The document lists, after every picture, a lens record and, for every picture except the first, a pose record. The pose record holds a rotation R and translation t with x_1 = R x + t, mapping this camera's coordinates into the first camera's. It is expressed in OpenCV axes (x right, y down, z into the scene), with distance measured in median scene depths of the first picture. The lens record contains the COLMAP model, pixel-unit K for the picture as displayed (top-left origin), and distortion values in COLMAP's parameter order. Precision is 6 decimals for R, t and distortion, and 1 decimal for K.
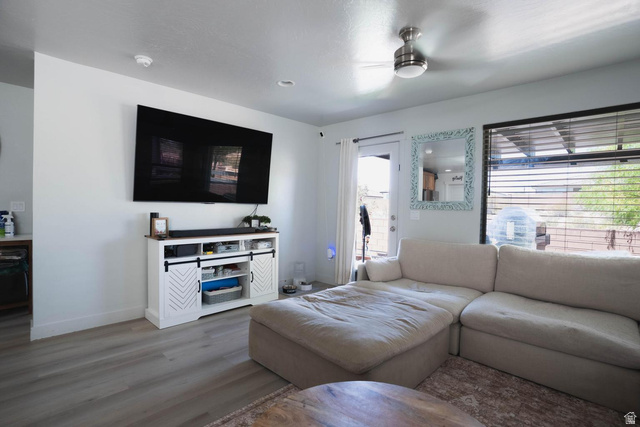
lens RADIAL K [[316.9, 0, 316.4], [0, 316.9, 213.5], [0, 0, 1]] dist [-0.068509, 0.040617]
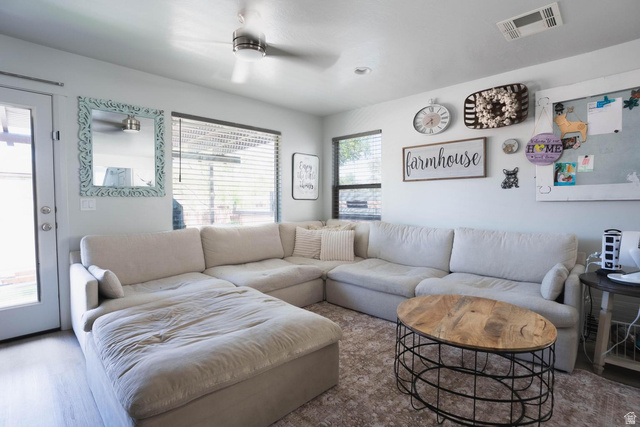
lens RADIAL K [[316.9, 0, 316.4], [0, 316.9, 213.5], [0, 0, 1]] dist [-0.068509, 0.040617]
pose [[0.012210, -0.059380, 0.998161, -0.472274], [0.030280, 0.997799, 0.058988, -0.000876], [-0.999467, 0.029504, 0.013981, 0.519528]]
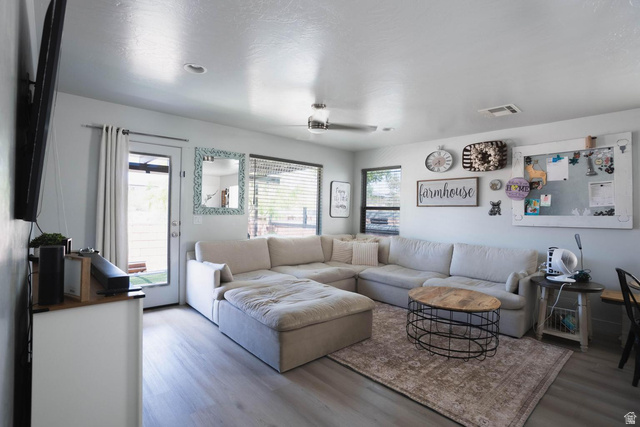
lens RADIAL K [[316.9, 0, 316.4], [0, 316.9, 213.5], [0, 0, 1]] dist [-0.068509, 0.040617]
pose [[0.066074, -0.026312, 0.997468, -0.854183], [0.006753, 0.999641, 0.025922, -0.049448], [-0.997792, 0.005023, 0.066228, 0.596669]]
